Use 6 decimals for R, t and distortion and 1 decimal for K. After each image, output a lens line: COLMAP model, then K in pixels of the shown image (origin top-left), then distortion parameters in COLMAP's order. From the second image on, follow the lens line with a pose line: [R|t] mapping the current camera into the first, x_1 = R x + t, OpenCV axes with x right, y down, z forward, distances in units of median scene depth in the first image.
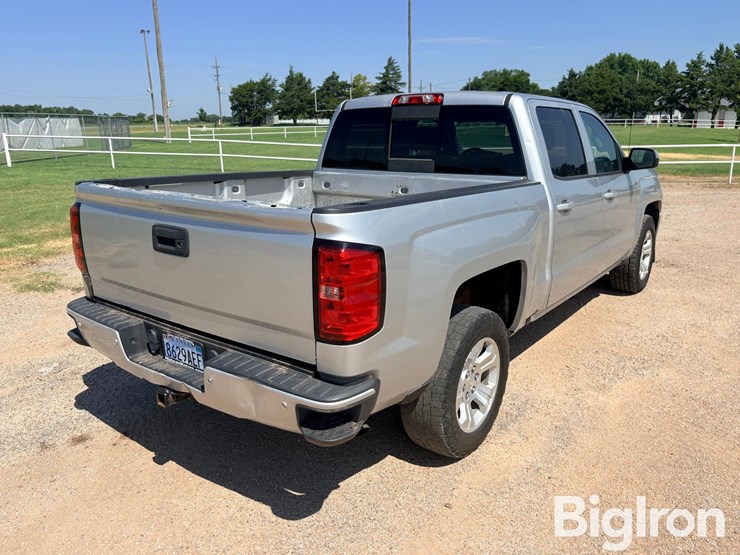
lens RADIAL K [[573.1, 0, 370.0], [0, 573.1, 277.5], [0, 0, 1]] dist [0.000593, -0.003341]
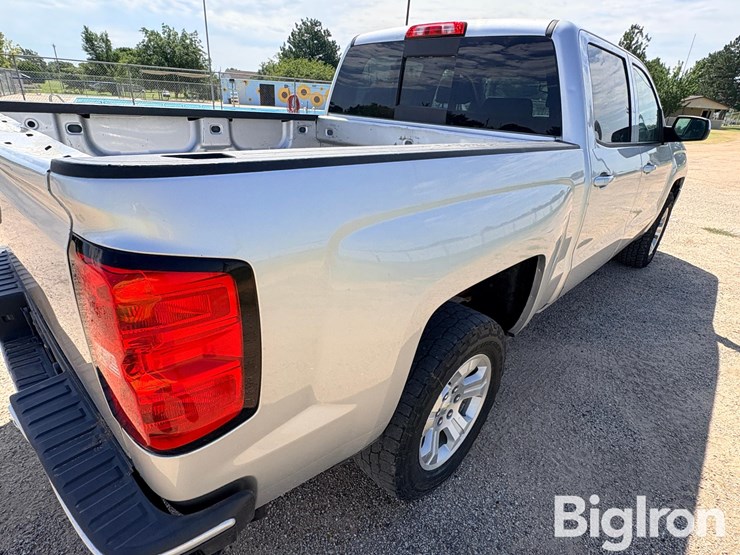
lens RADIAL K [[398.3, 0, 369.3], [0, 398.3, 276.7], [0, 0, 1]] dist [0.001604, -0.001293]
pose [[0.990368, 0.106627, -0.088330, 0.074858], [-0.090427, 0.981189, 0.170560, -0.052672], [0.104854, -0.160930, 0.981380, 0.365223]]
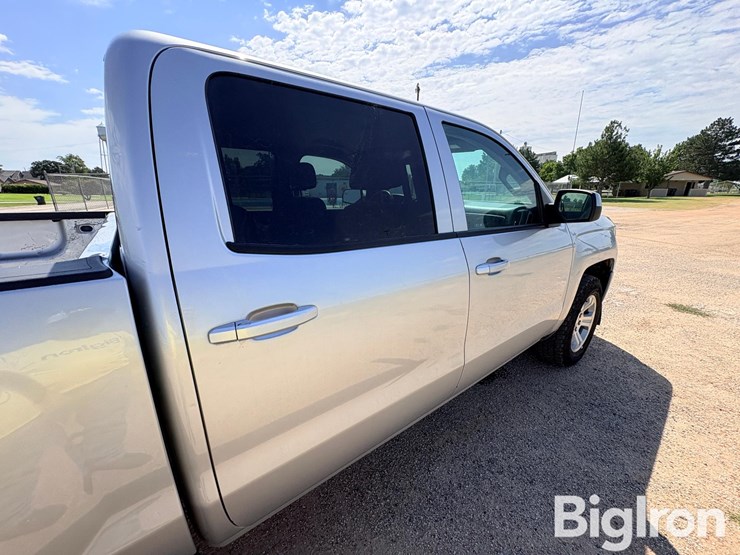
lens RADIAL K [[295.4, 0, 370.0], [0, 295.4, 277.5], [0, 0, 1]] dist [-0.000388, 0.000274]
pose [[0.964554, 0.083096, -0.250459, 0.413739], [-0.072082, 0.995998, 0.052848, -0.155723], [0.253848, -0.032921, 0.966684, 0.743782]]
